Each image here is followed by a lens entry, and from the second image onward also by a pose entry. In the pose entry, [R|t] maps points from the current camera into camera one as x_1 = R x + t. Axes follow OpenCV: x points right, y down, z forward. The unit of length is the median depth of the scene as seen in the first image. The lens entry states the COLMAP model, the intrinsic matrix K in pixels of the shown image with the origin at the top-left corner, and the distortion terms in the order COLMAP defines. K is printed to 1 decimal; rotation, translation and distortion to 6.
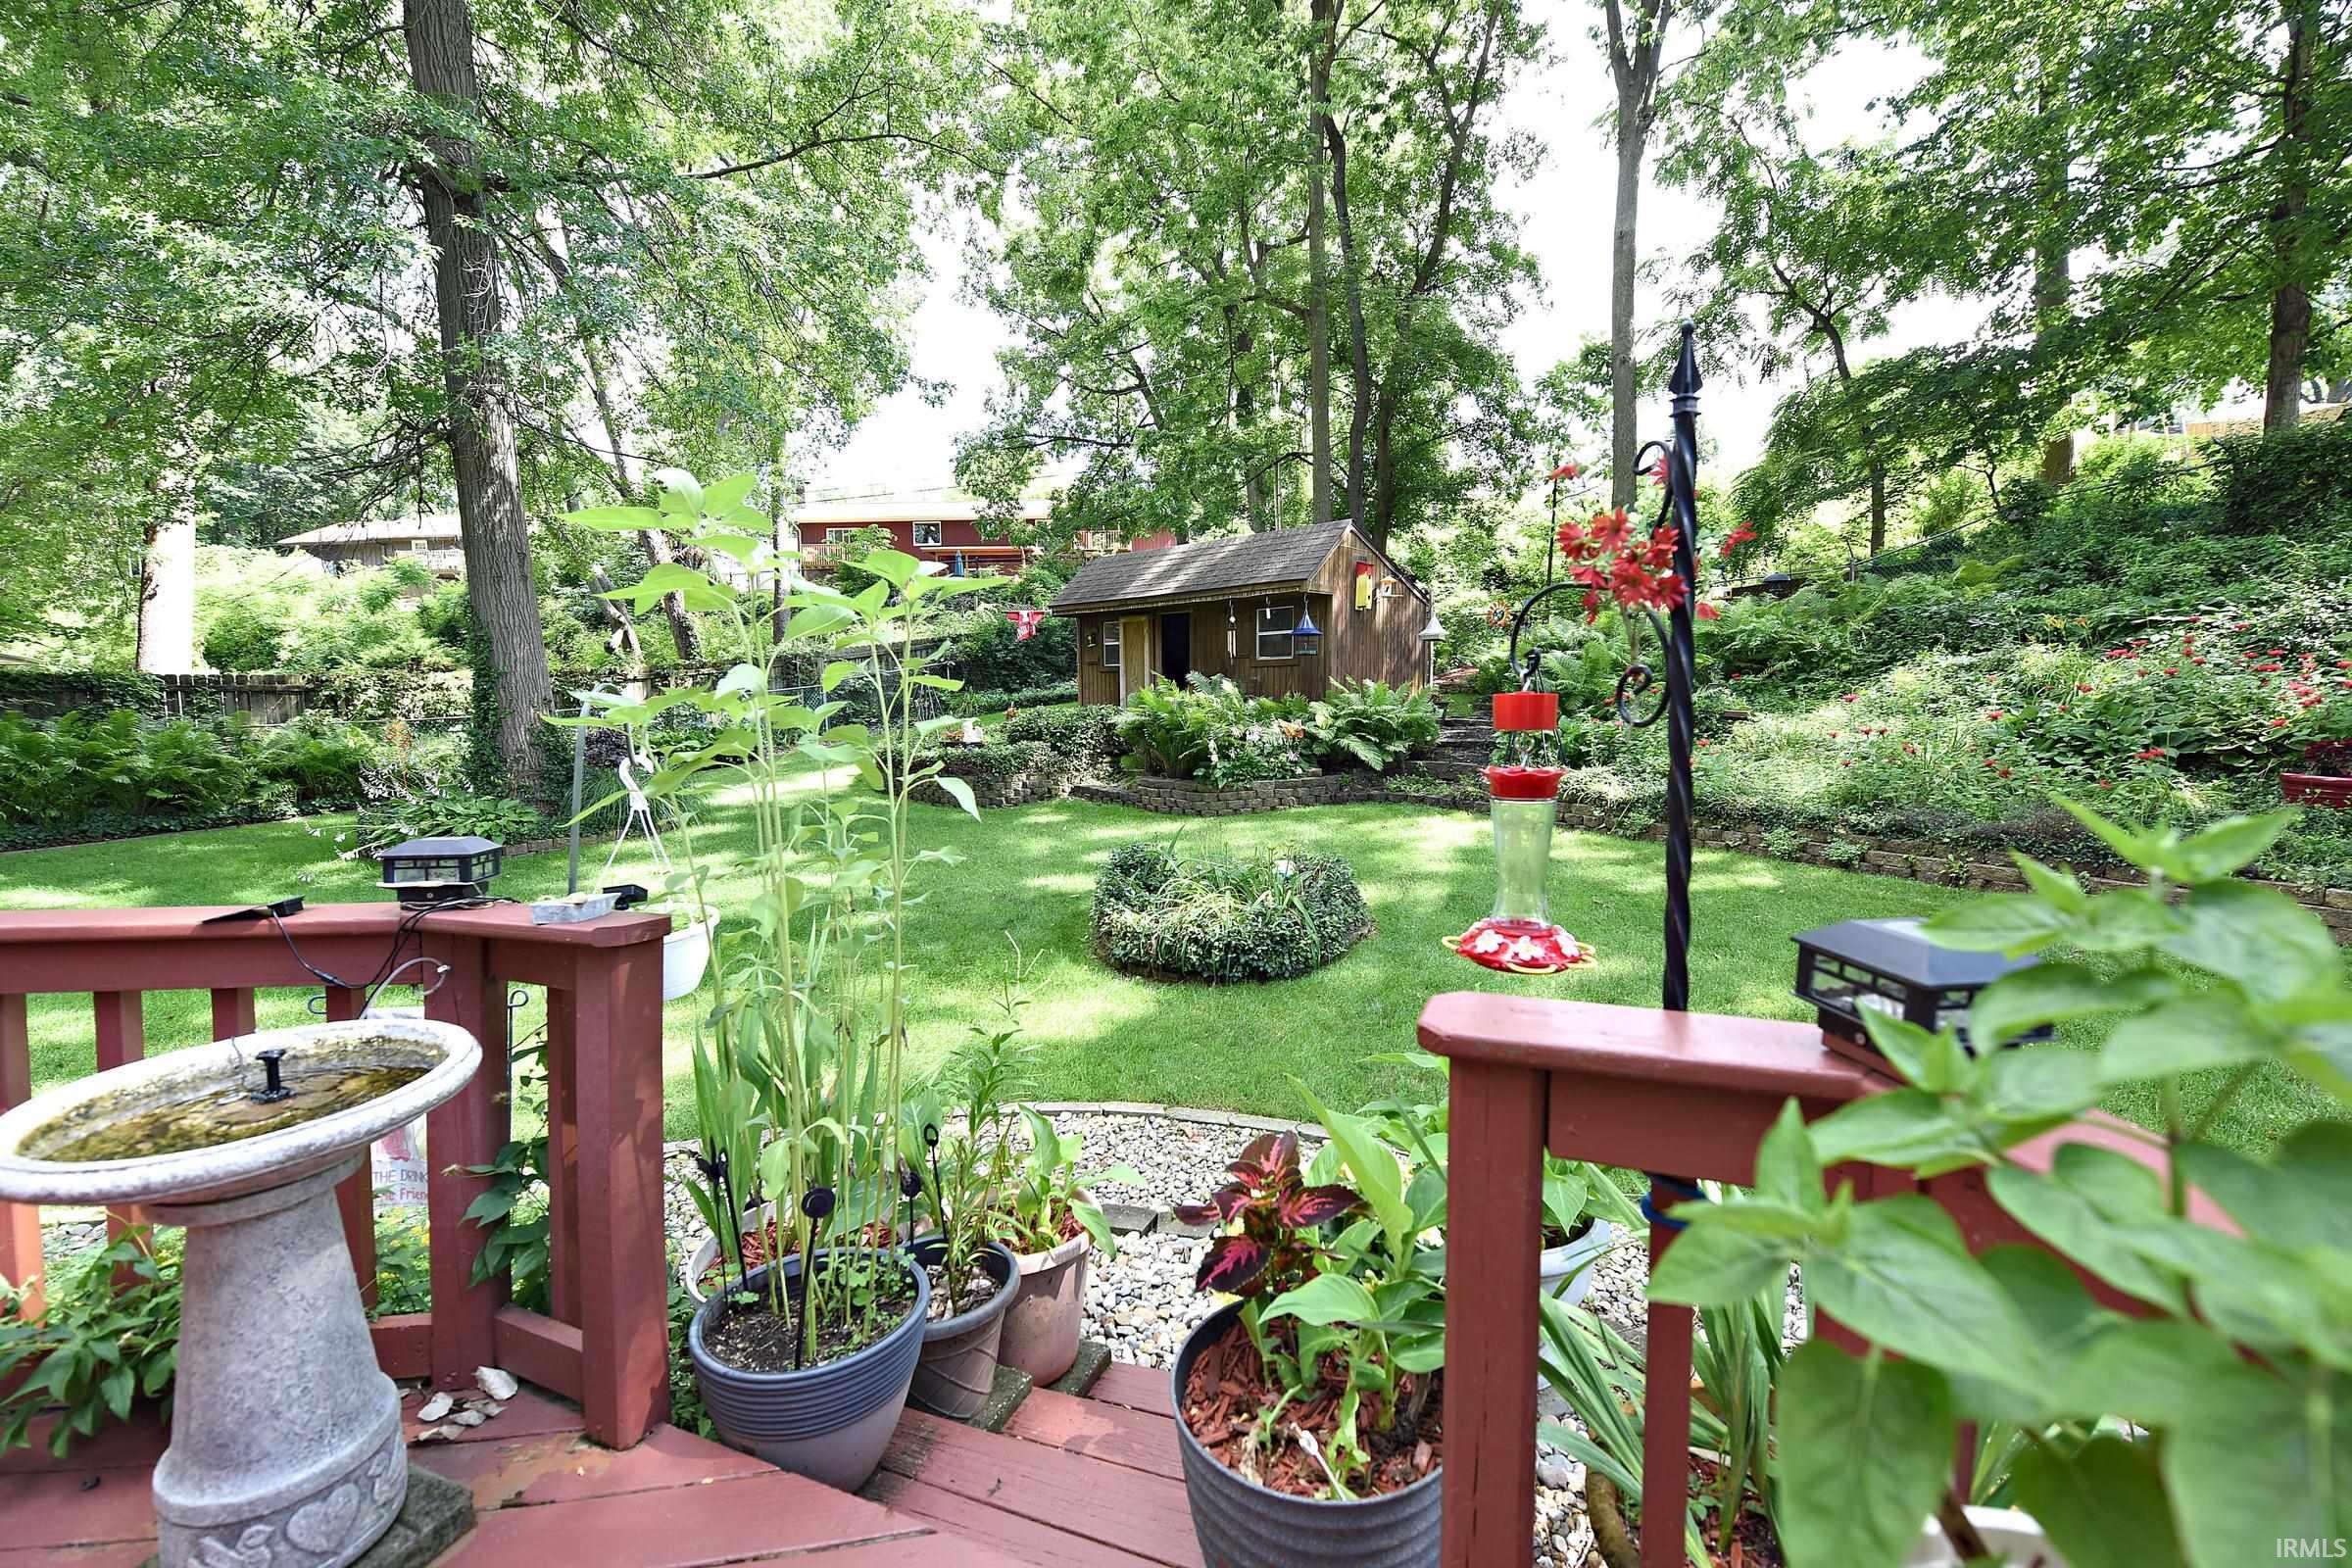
lens RADIAL K [[927.0, 0, 1179.4], [0, 927.0, 790.8], [0, 0, 1]] dist [-0.017792, -0.000130]
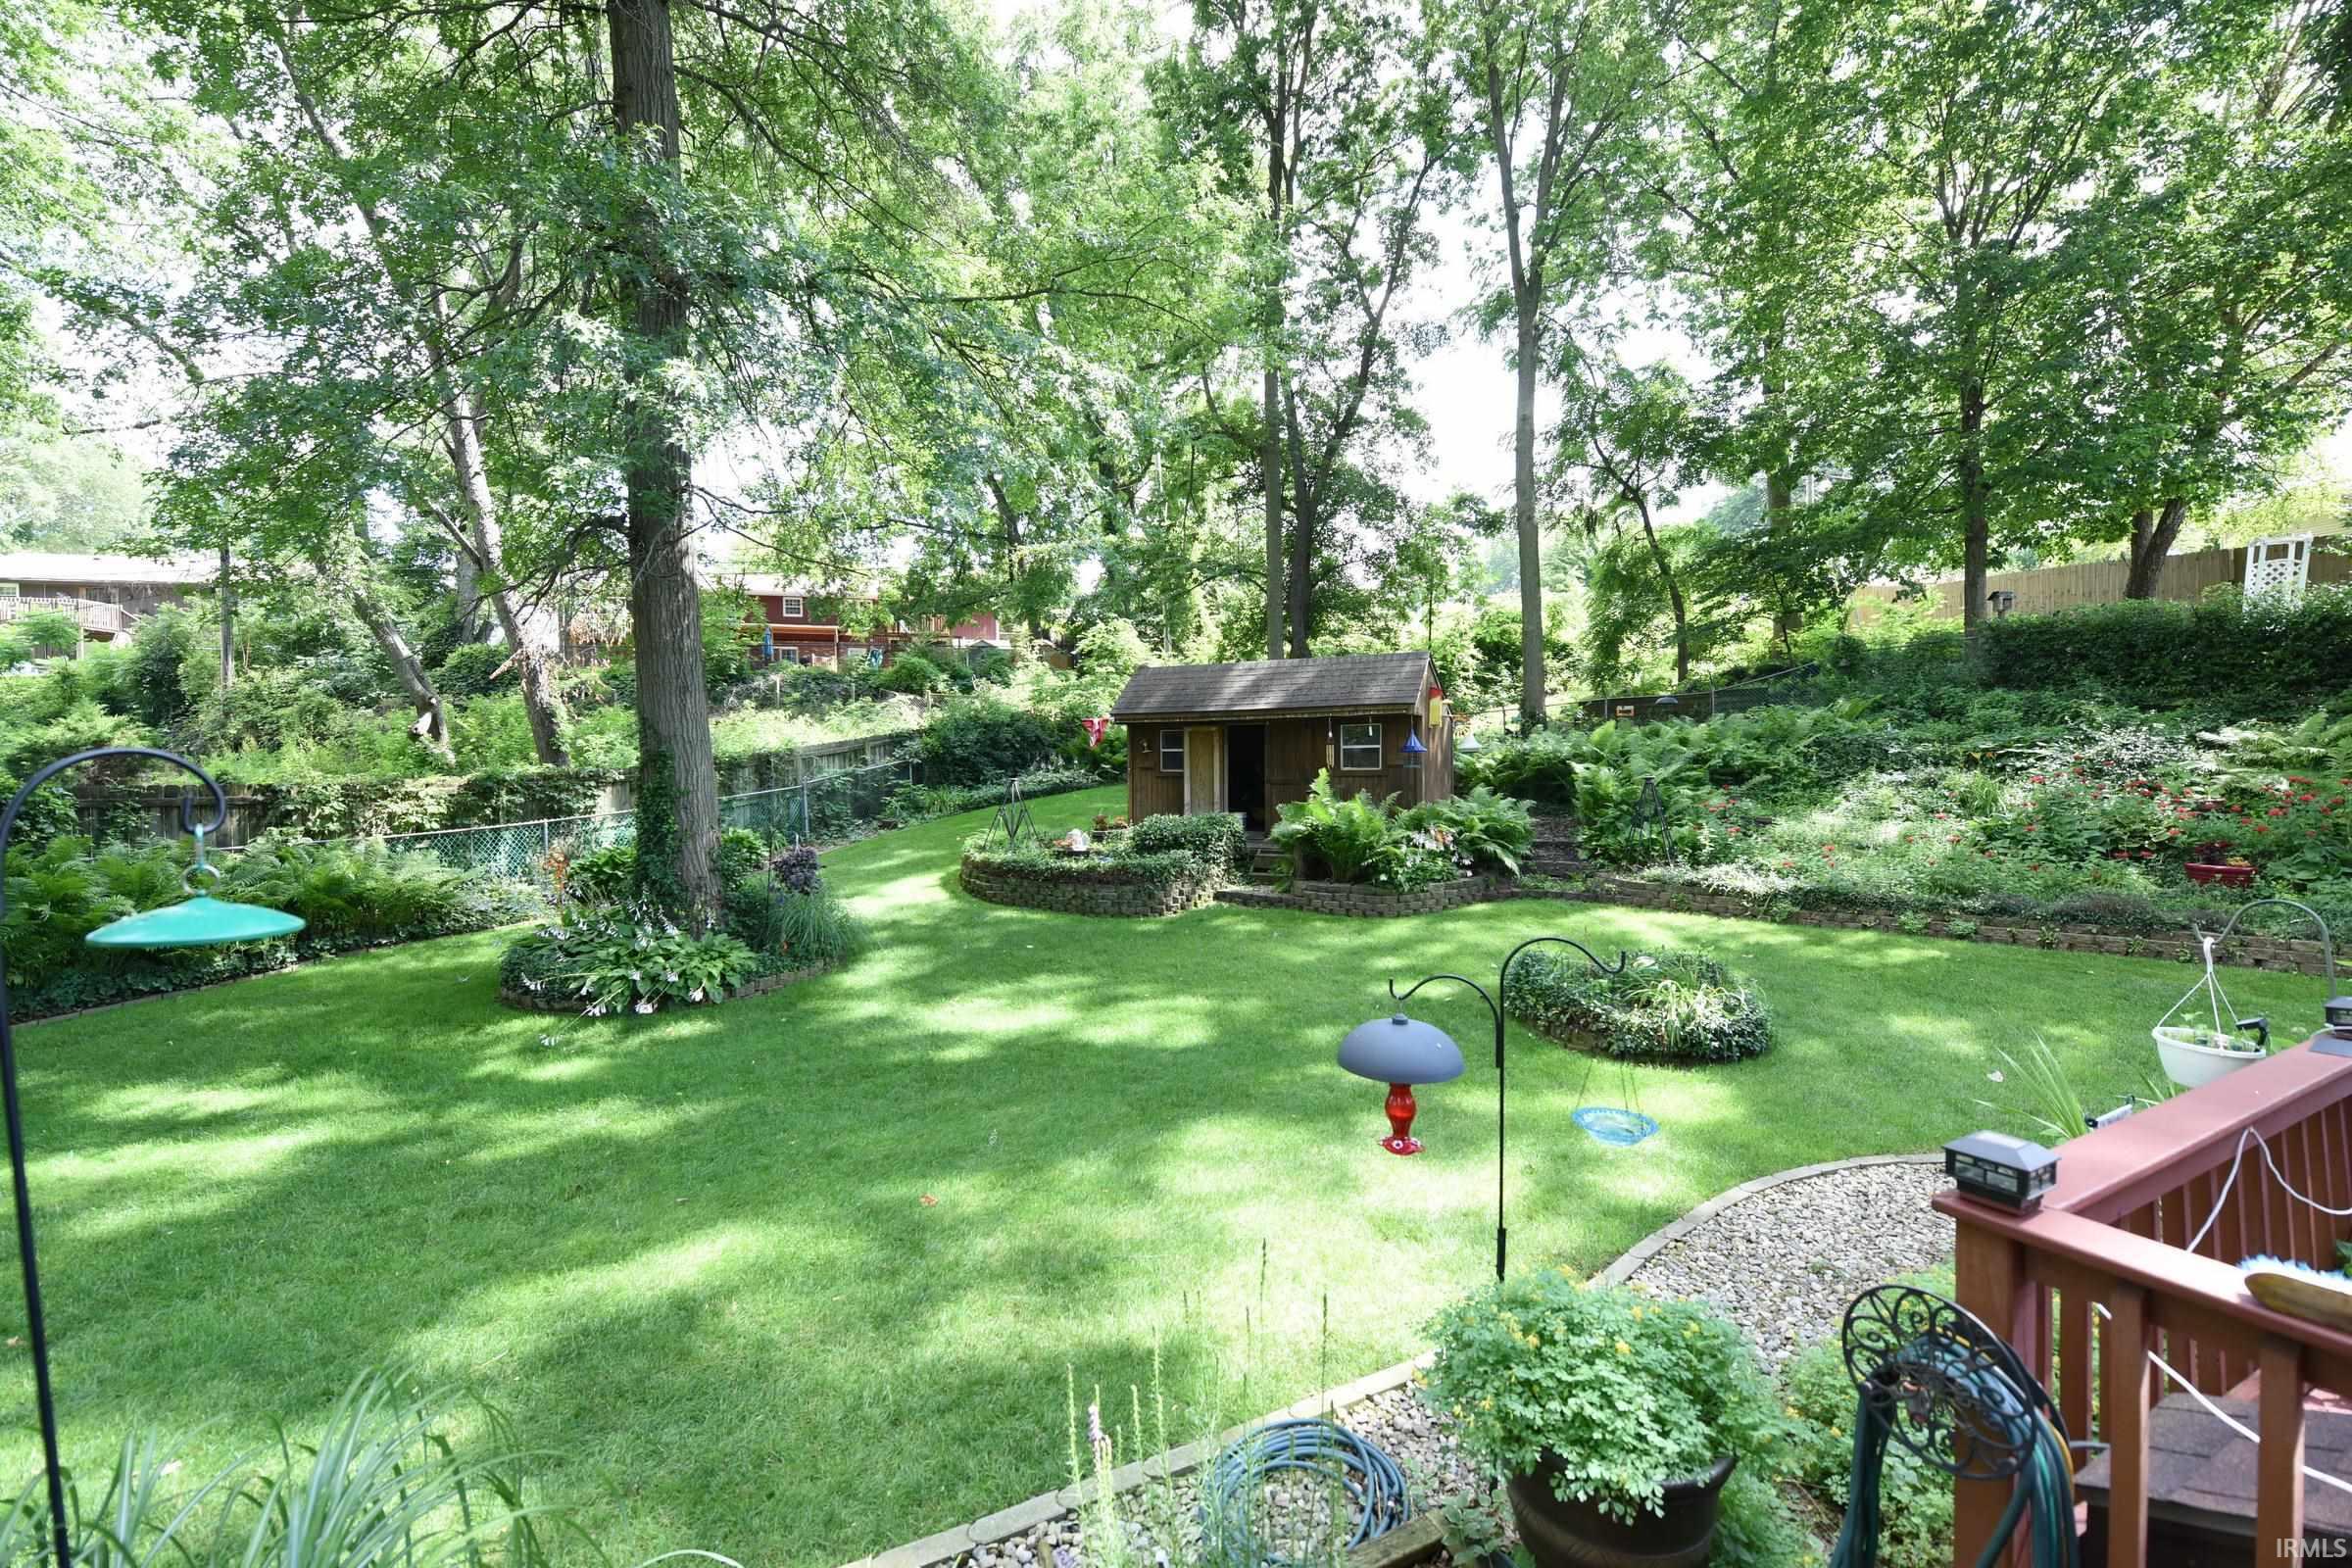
lens RADIAL K [[936.7, 0, 1176.0], [0, 936.7, 784.0], [0, 0, 1]] dist [-0.014855, -0.004834]
pose [[0.957163, -0.003315, 0.289531, -0.274417], [0.029664, 0.995796, -0.086665, -0.021500], [-0.288026, 0.091541, 0.953237, -0.004593]]
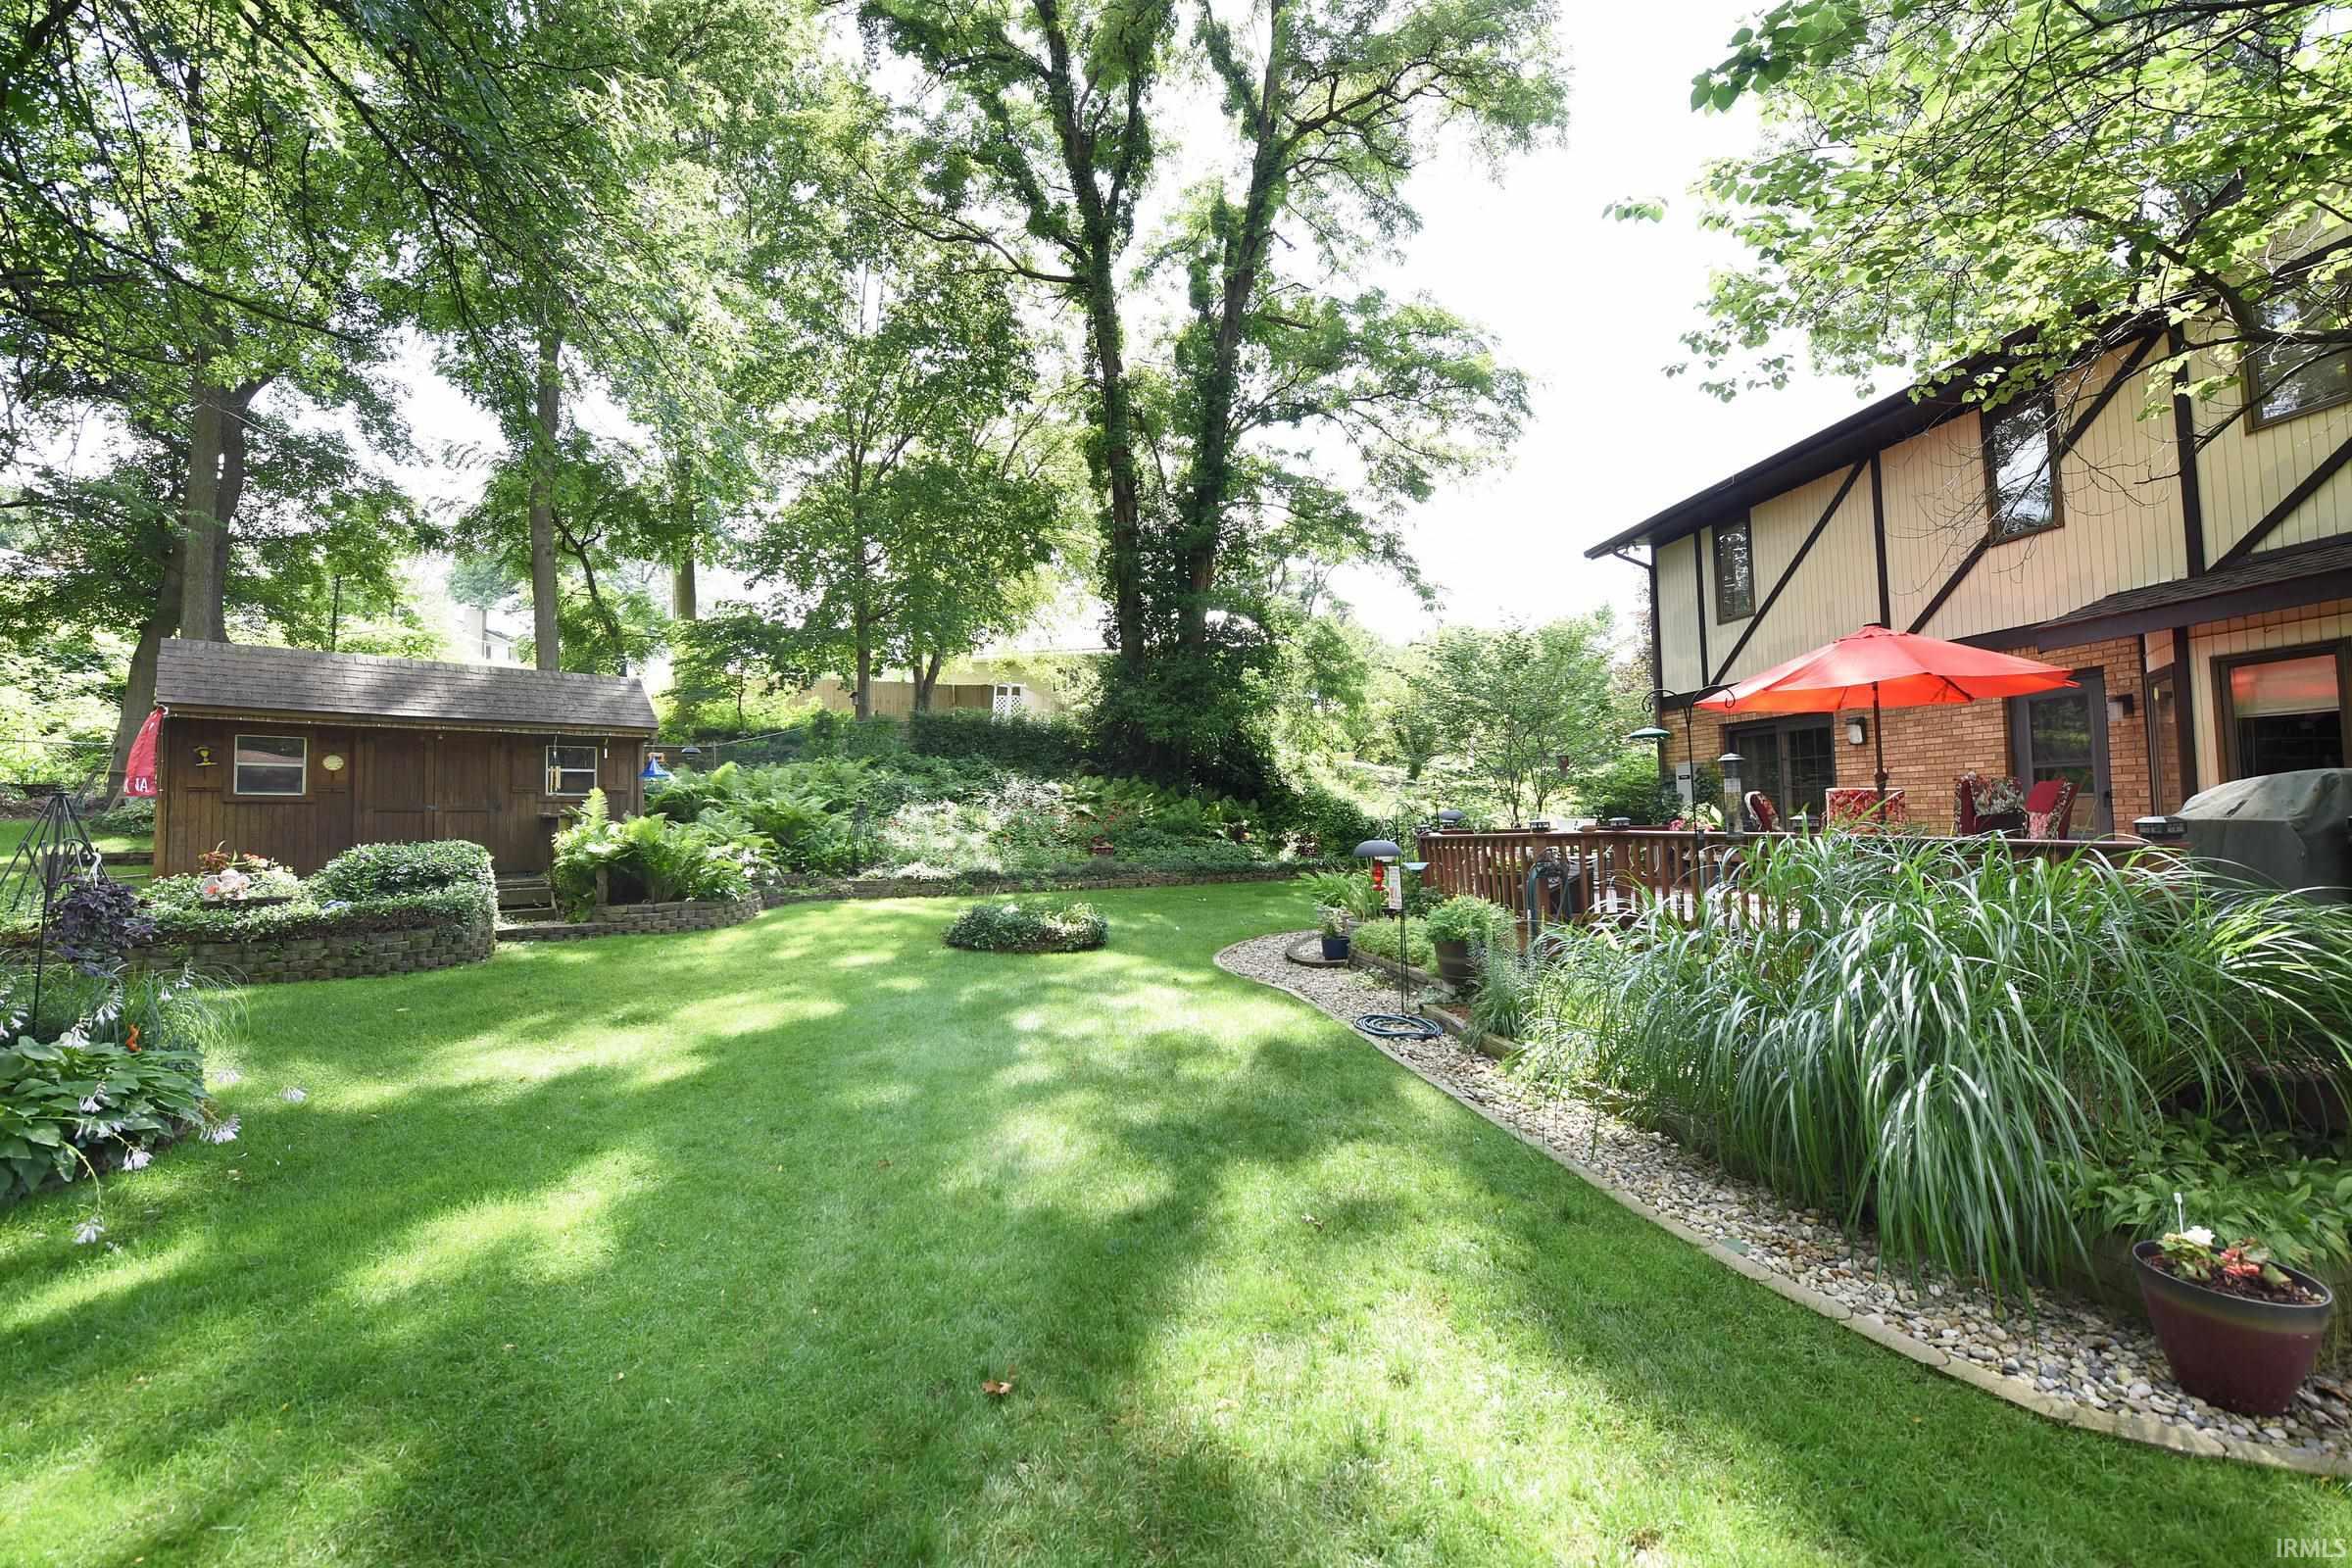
lens RADIAL K [[936.7, 0, 1176.0], [0, 936.7, 784.0], [0, 0, 1]] dist [-0.014855, -0.004834]
pose [[0.007504, 0.051977, 0.998620, -0.589931], [0.121289, 0.991228, -0.052504, -0.010060], [-0.992589, 0.121515, 0.001134, 0.204986]]
